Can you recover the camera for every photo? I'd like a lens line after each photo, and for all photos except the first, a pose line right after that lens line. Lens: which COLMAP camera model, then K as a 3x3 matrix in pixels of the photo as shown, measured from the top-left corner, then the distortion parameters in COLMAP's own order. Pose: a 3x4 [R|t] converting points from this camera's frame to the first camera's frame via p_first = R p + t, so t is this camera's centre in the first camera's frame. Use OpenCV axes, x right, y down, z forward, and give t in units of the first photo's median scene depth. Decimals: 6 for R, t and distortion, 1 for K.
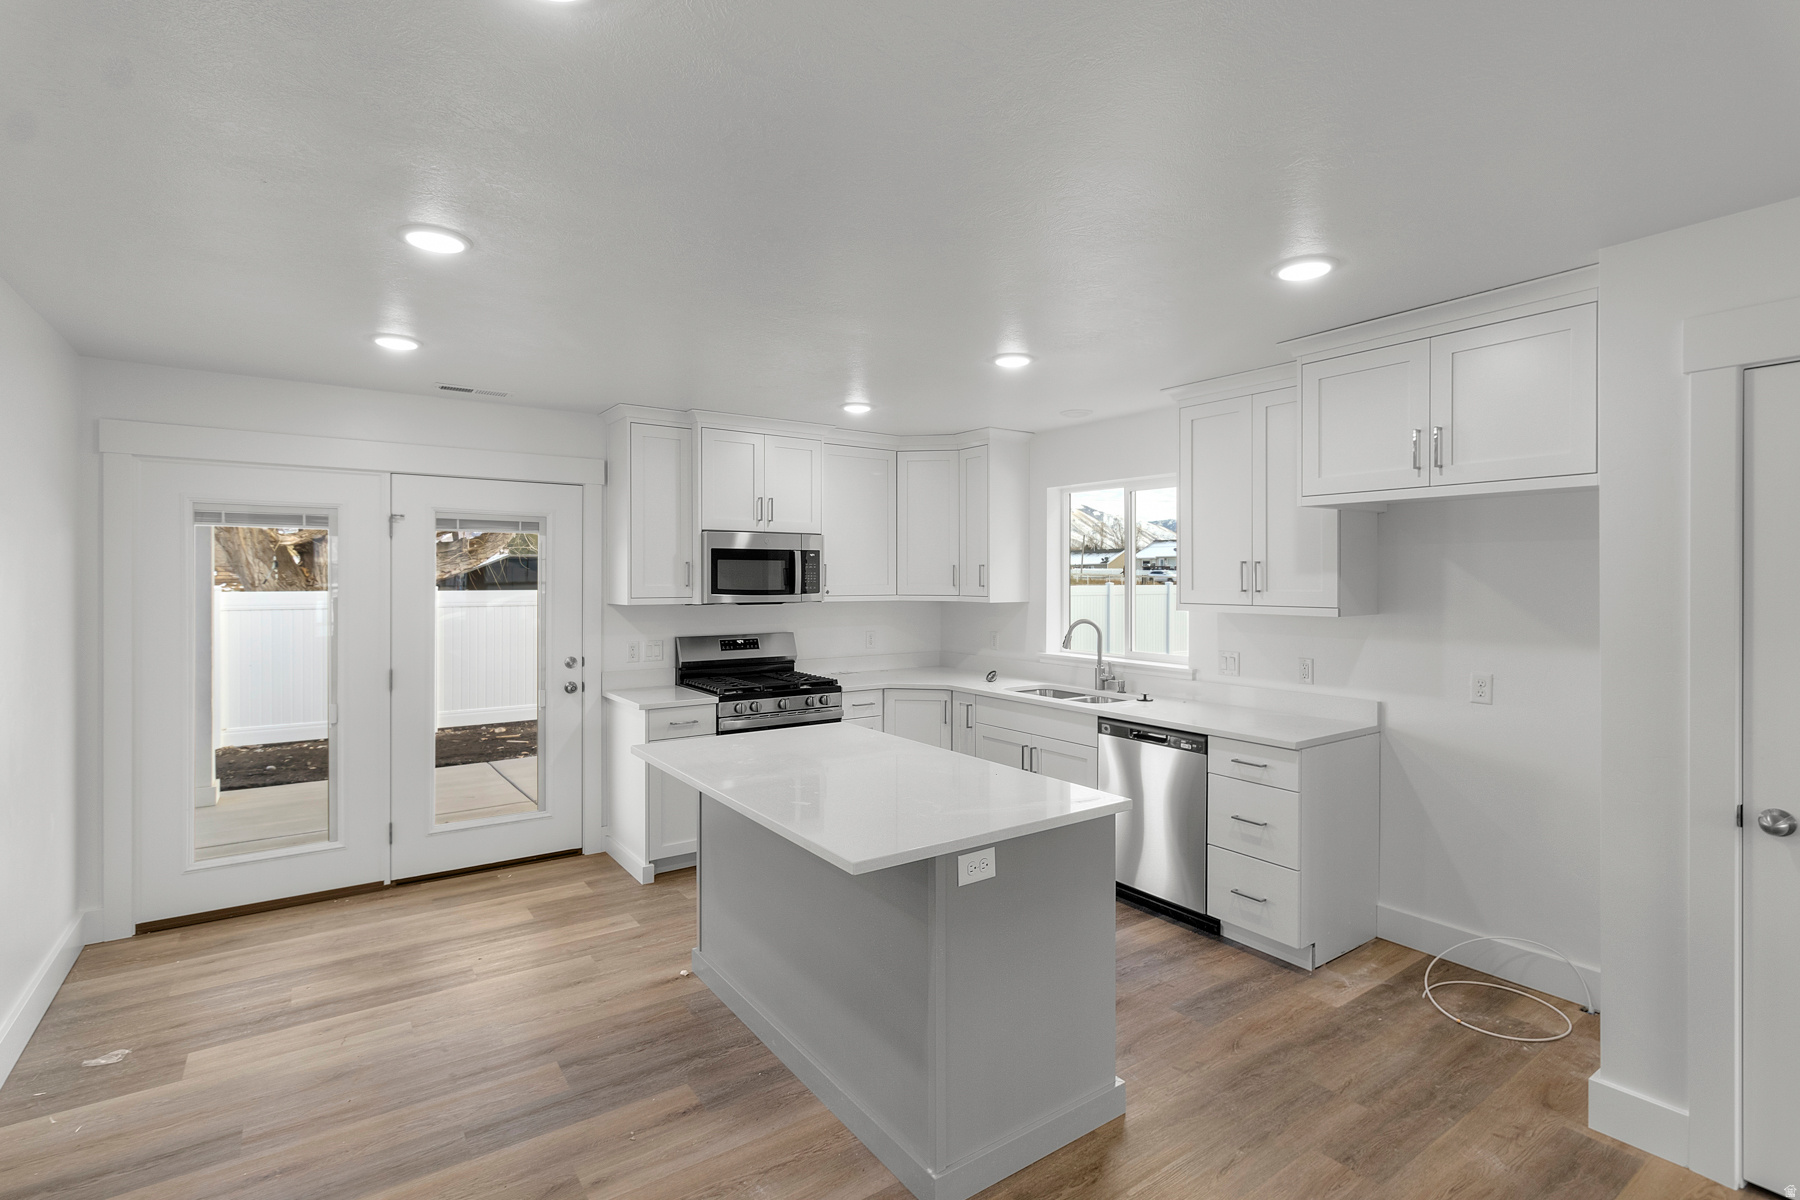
lens RADIAL K [[856.7, 0, 902.6], [0, 856.7, 582.6], [0, 0, 1]] dist [0.001931, -0.001427]
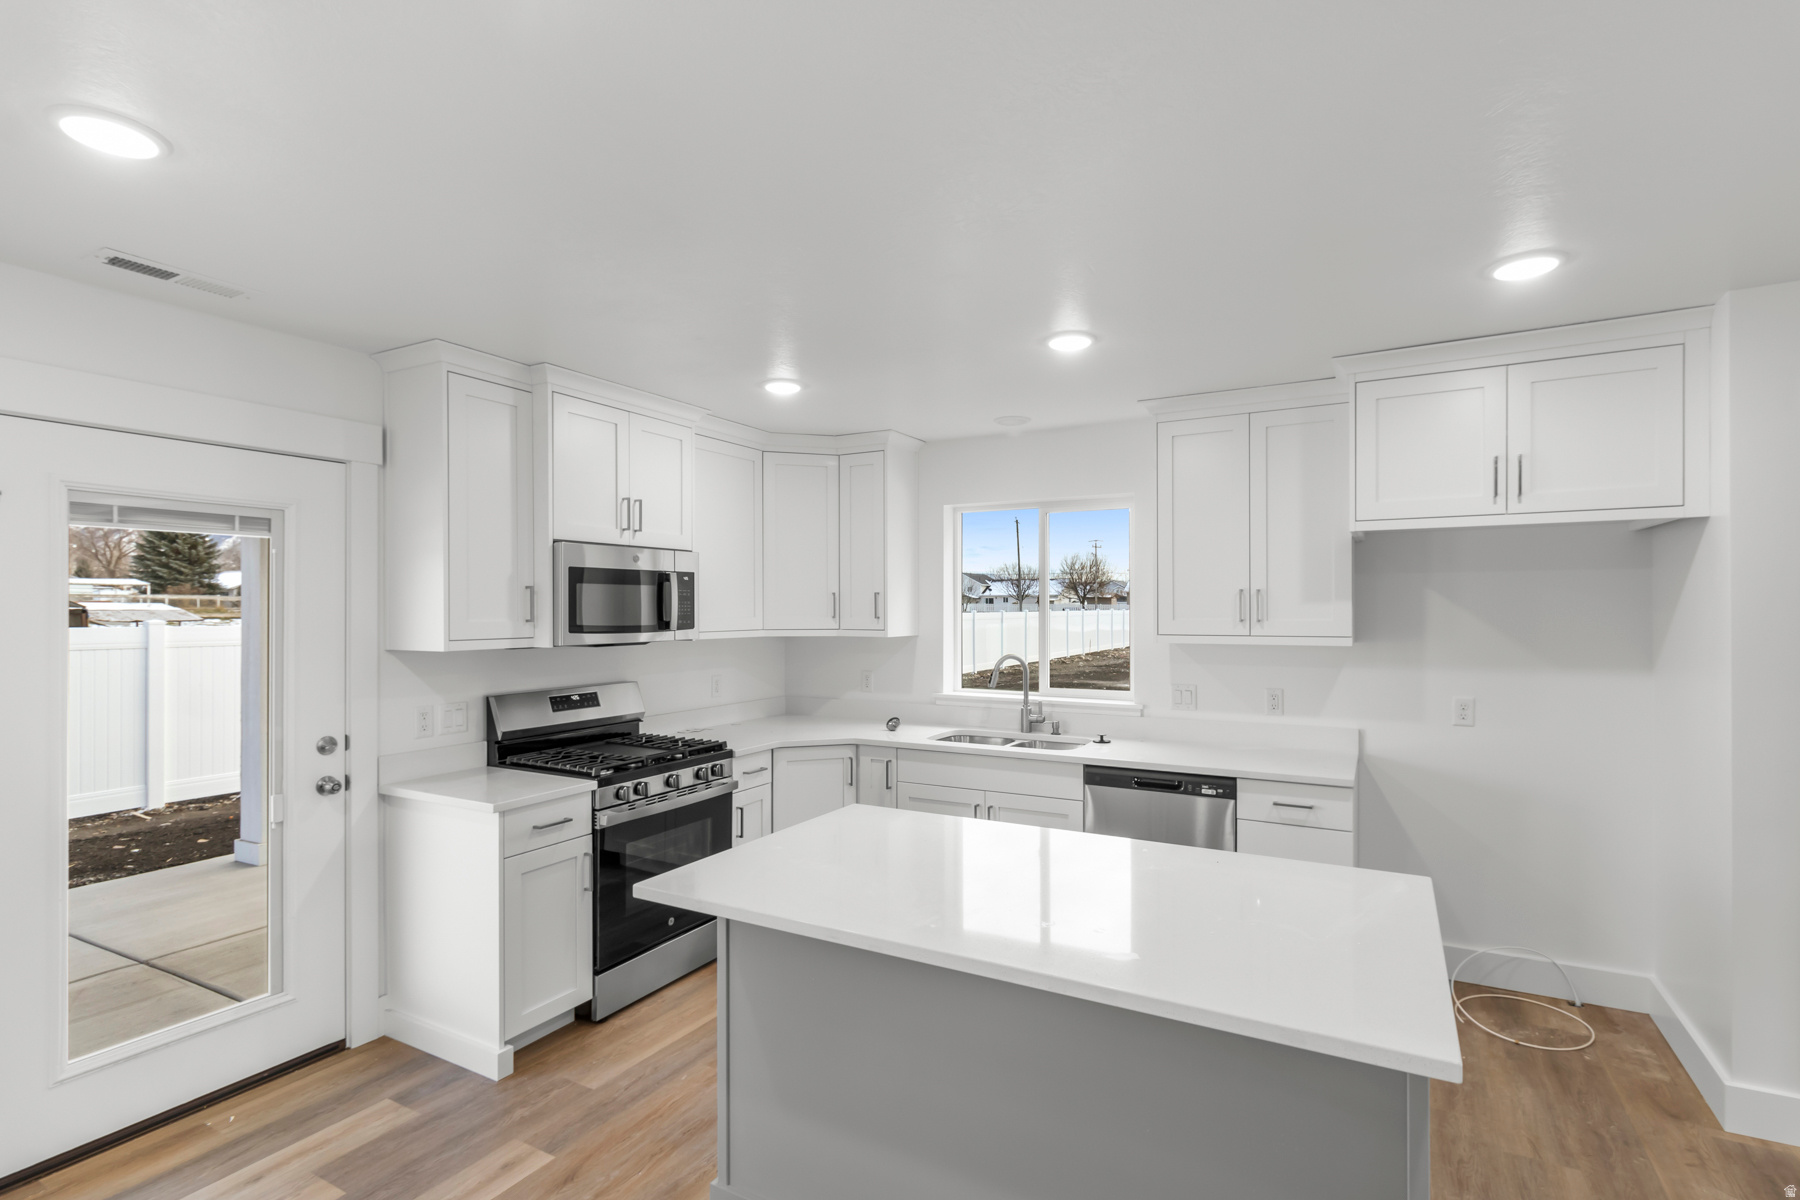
lens RADIAL K [[856.7, 0, 902.4], [0, 856.7, 612.1], [0, 0, 1]] dist [0.001931, -0.001427]
pose [[0.899423, -0.005309, 0.437047, -0.283069], [0.006410, 0.999979, -0.001043, -0.000625], [-0.437032, 0.003739, 0.899438, 0.255645]]
